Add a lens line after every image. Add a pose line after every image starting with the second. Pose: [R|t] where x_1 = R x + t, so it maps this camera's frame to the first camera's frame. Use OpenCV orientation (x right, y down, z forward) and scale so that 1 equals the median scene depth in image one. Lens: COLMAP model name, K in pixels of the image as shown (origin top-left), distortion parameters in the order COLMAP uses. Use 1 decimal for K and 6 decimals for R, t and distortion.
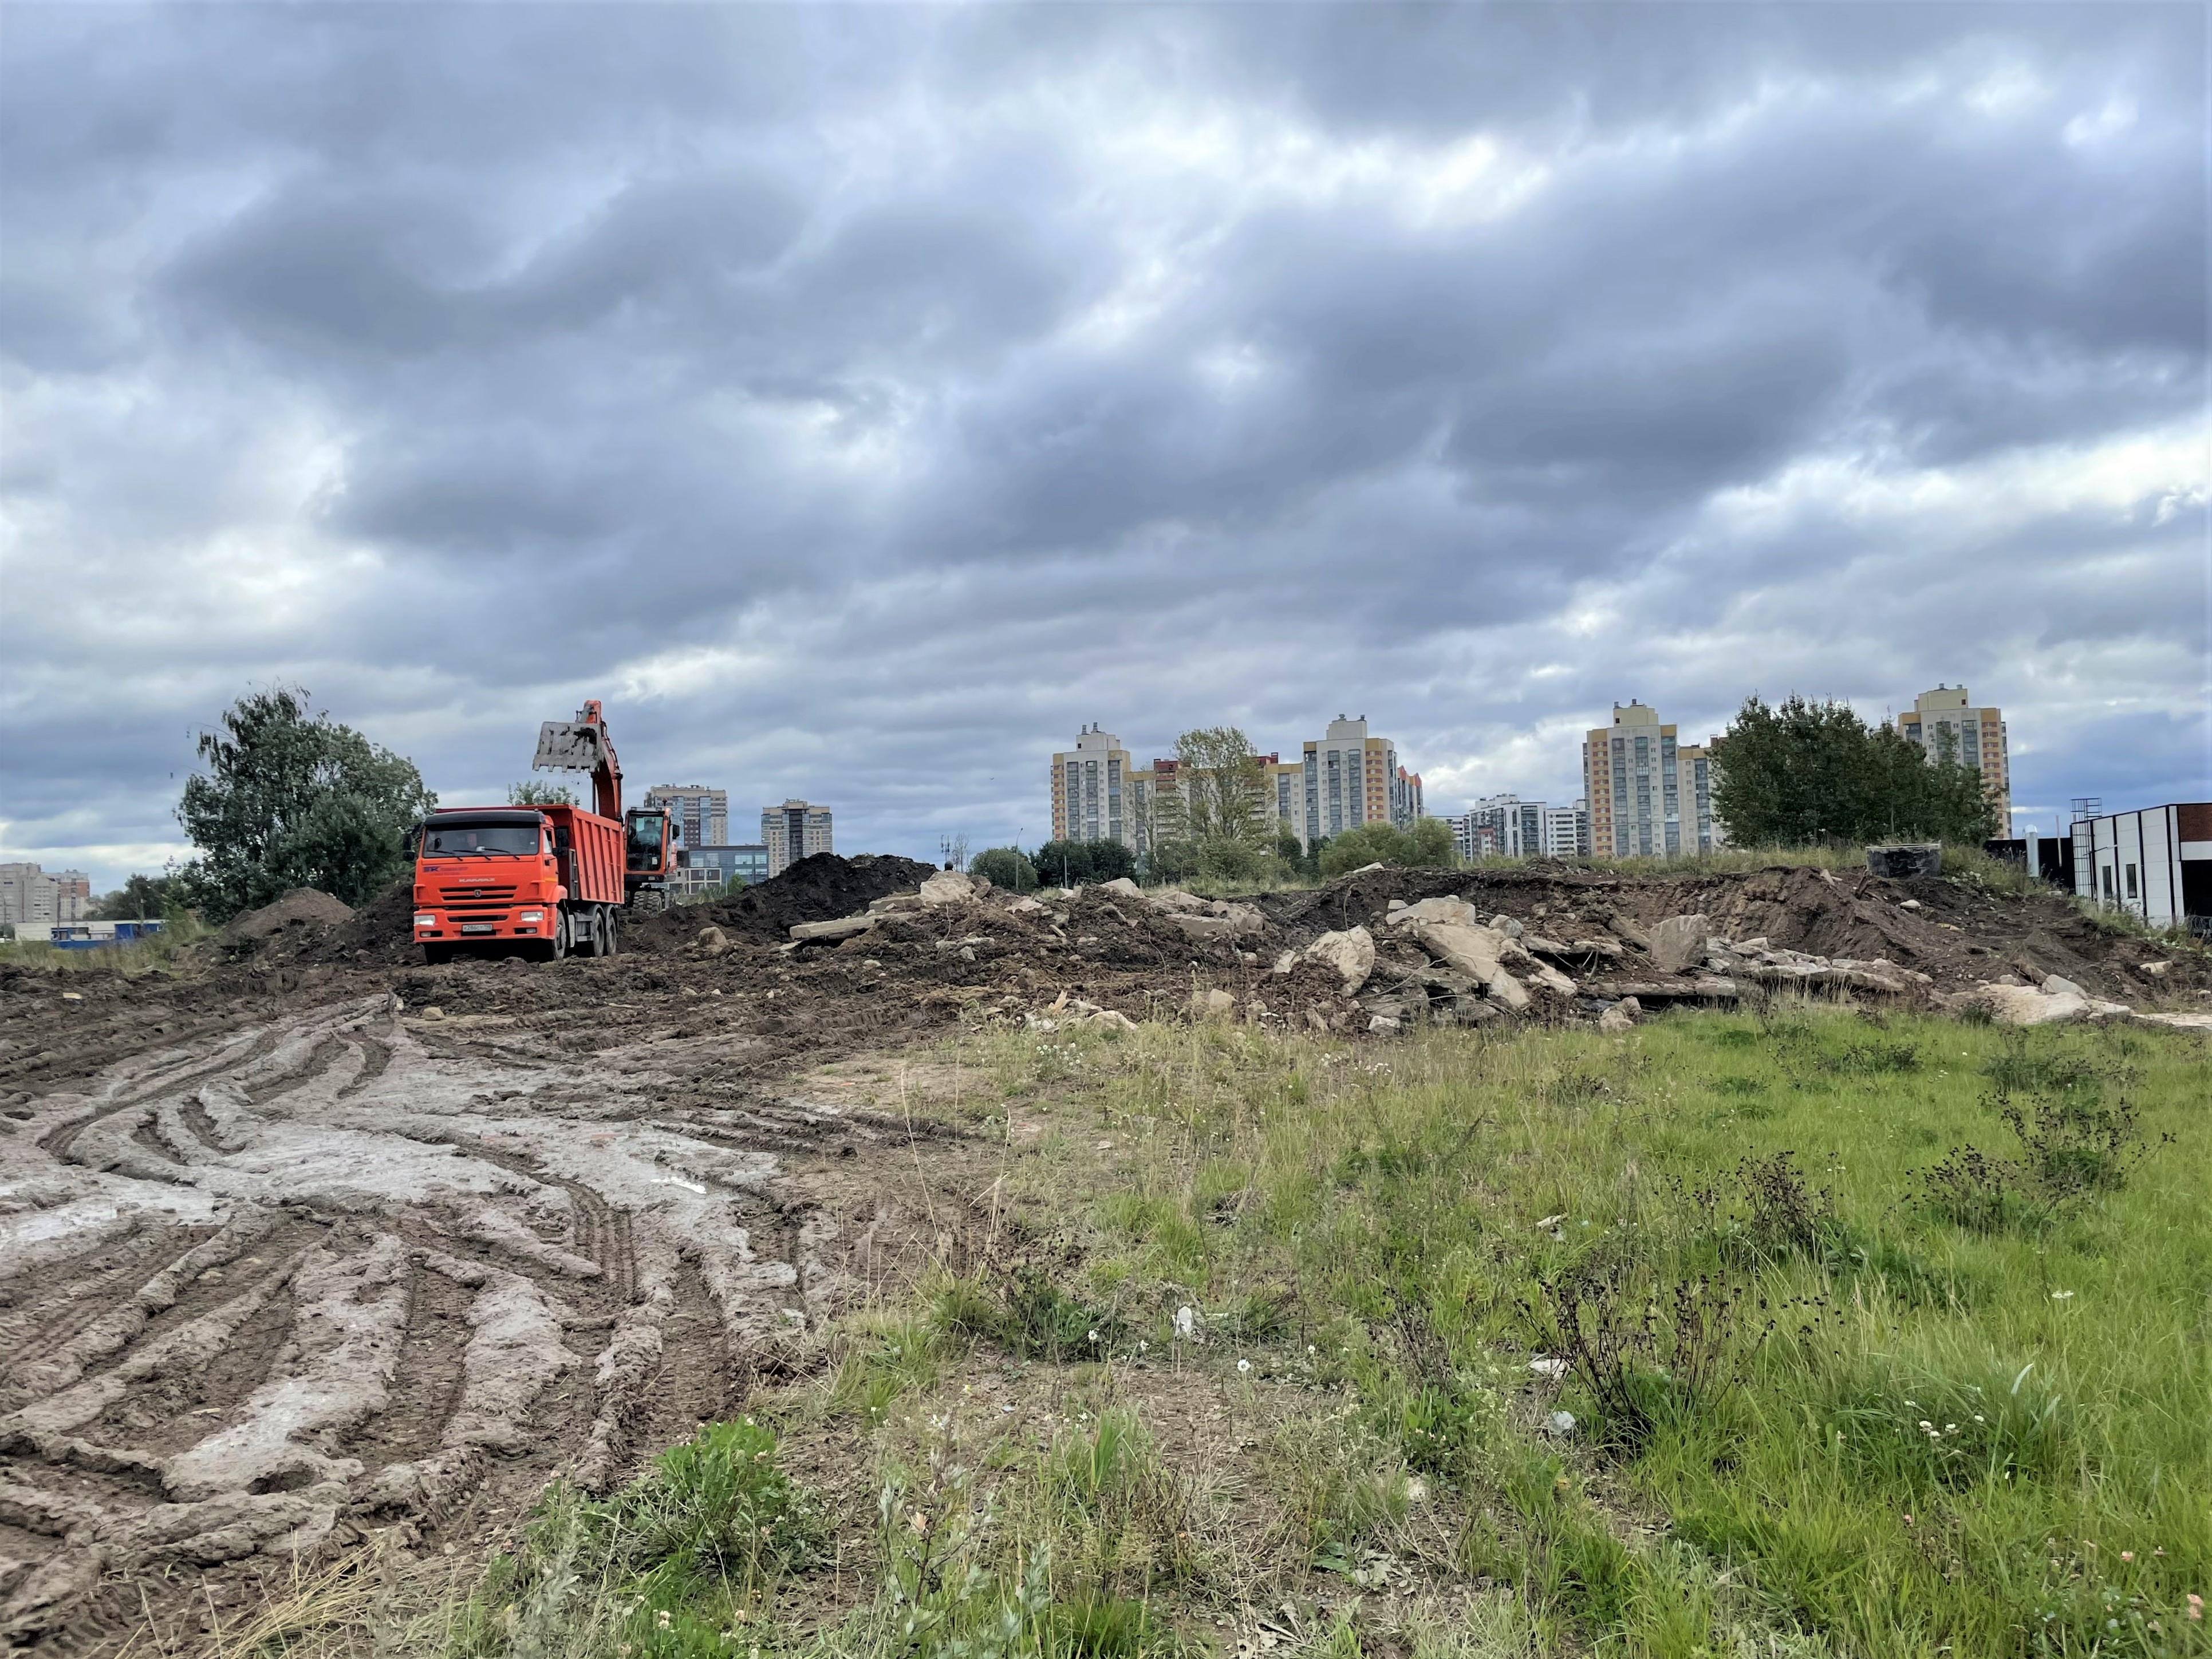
lens RADIAL K [[1677.8, 0, 1090.5], [0, 1677.8, 834.8], [0, 0, 1]] dist [-0.000926, -0.025545]
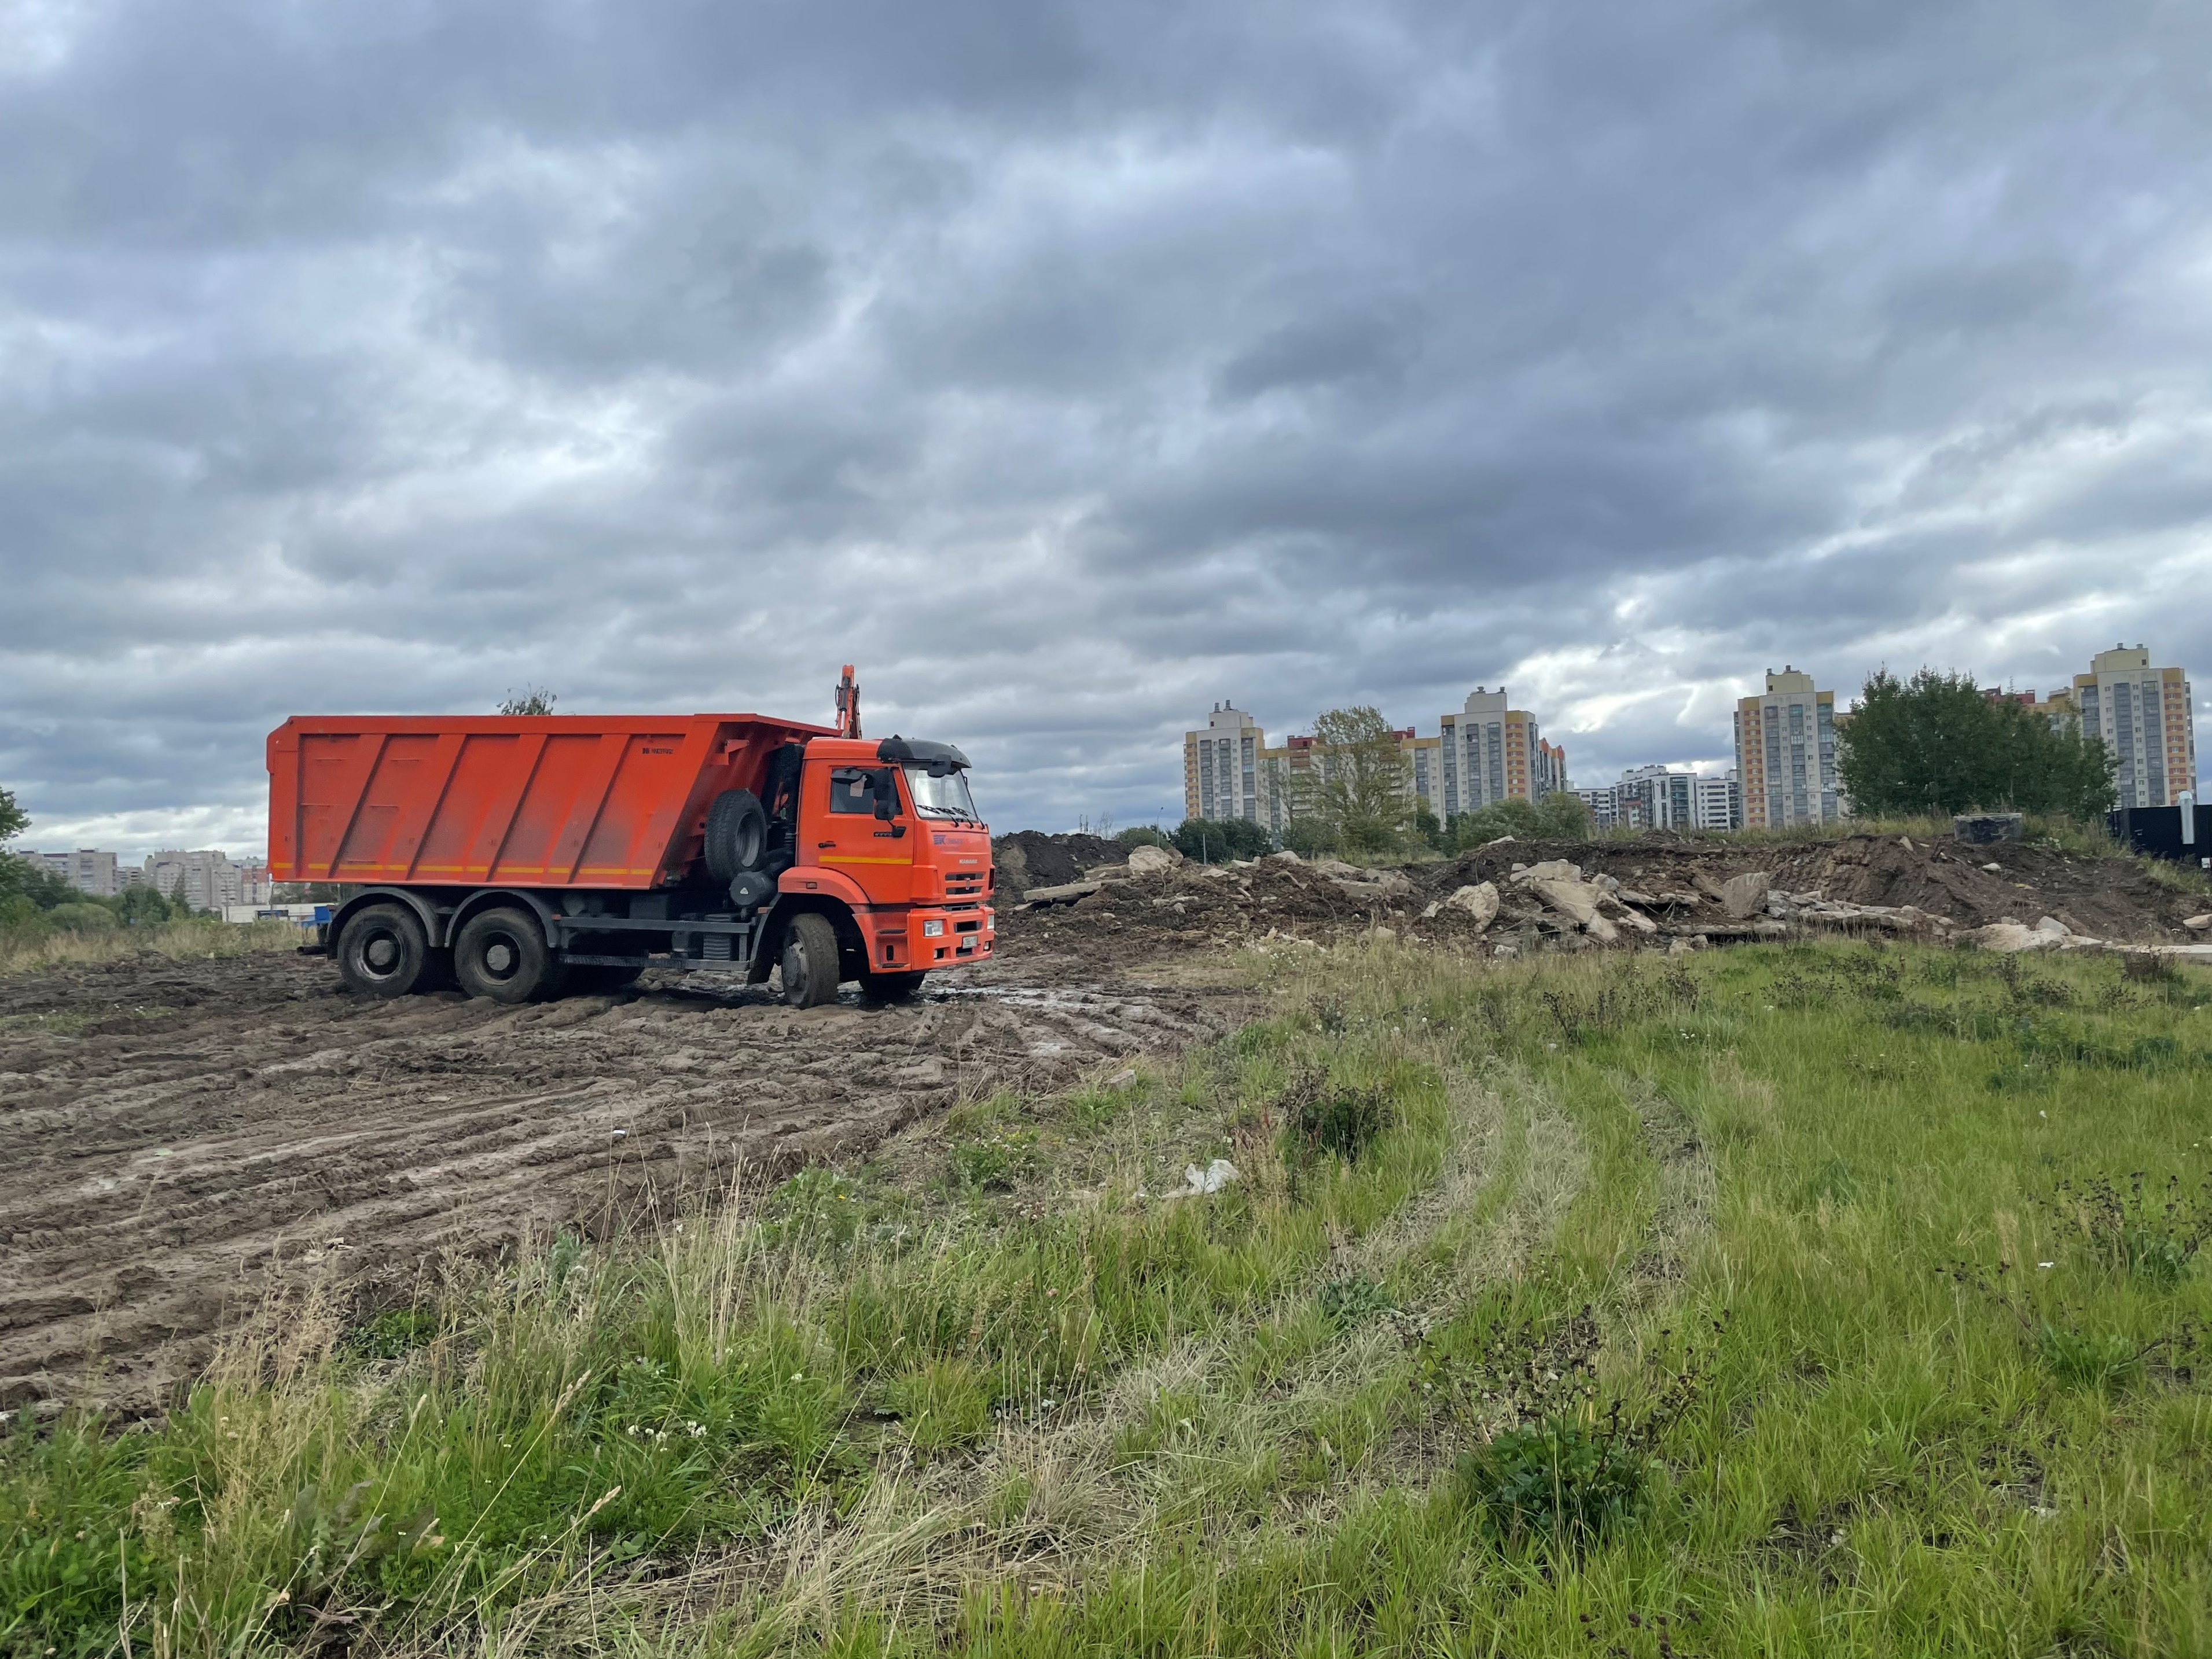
lens RADIAL K [[1677.6, 0, 1059.6], [0, 1677.6, 848.0], [0, 0, 1]] dist [-0.000926, -0.025545]
pose [[0.995167, -0.010557, -0.097625, -0.023310], [0.012545, 0.999726, 0.019781, -0.001373], [0.097389, -0.020910, 0.995027, -0.175894]]
